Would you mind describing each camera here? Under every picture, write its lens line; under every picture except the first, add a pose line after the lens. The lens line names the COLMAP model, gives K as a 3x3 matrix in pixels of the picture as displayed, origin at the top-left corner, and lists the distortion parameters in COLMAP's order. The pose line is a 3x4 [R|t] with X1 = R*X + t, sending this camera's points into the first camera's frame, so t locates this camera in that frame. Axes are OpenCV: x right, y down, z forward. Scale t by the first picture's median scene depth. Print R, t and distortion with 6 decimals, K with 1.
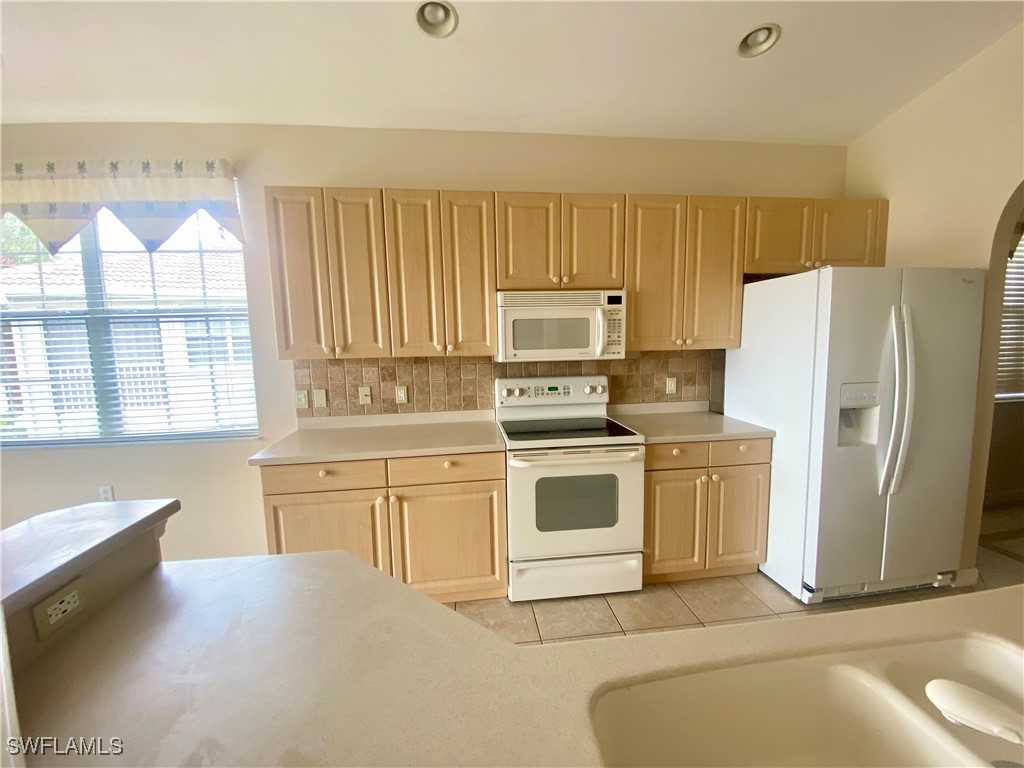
lens RADIAL K [[413.5, 0, 516.8], [0, 413.5, 385.6], [0, 0, 1]] dist [-0.009708, -0.005354]
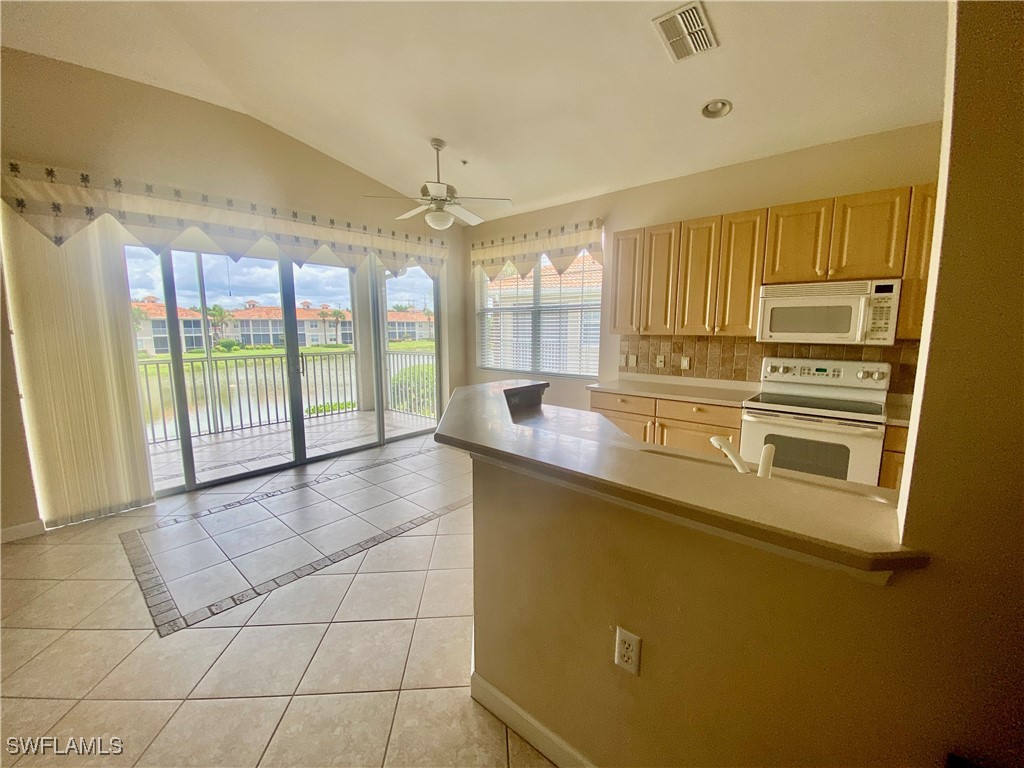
lens RADIAL K [[413.5, 0, 497.6], [0, 413.5, 386.4], [0, 0, 1]] dist [-0.009708, -0.005354]
pose [[0.629481, 0.127805, -0.766433, 0.440618], [-0.105045, 0.991322, 0.079031, 0.062088], [0.769882, 0.030762, 0.637444, -0.414477]]
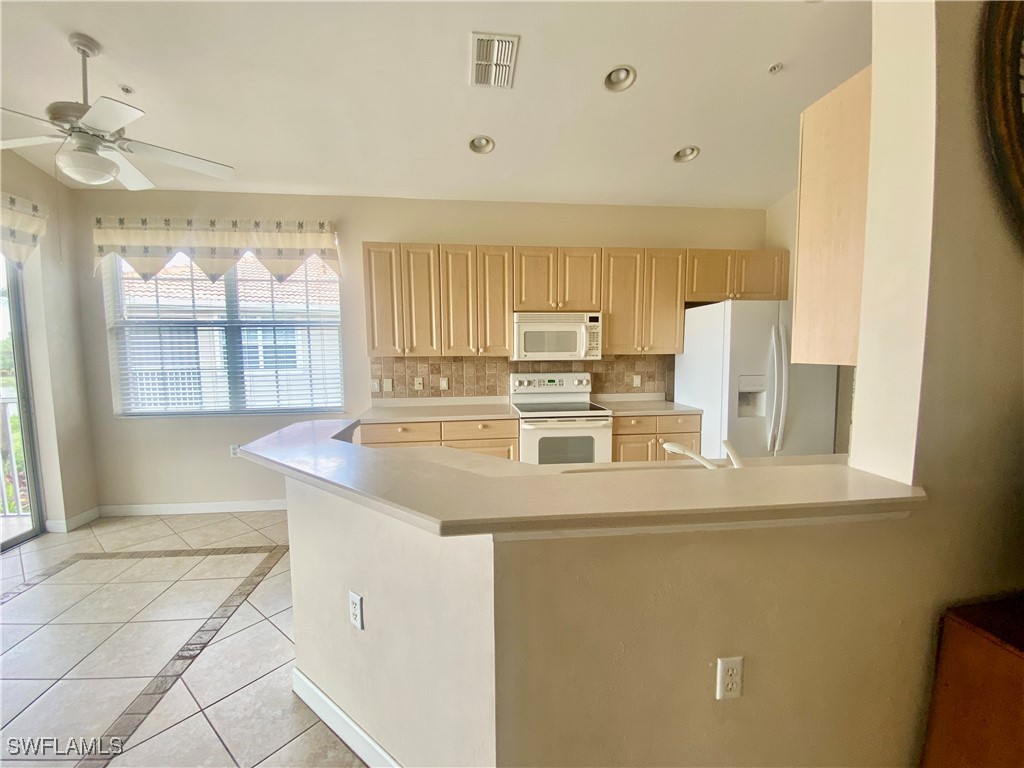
lens RADIAL K [[413.5, 0, 513.2], [0, 413.5, 388.0], [0, 0, 1]] dist [-0.009708, -0.005354]
pose [[0.999858, 0.014140, -0.009130, -0.032481], [-0.014376, 0.999550, -0.026327, 0.078624], [0.008754, 0.026454, 0.999612, -0.455406]]
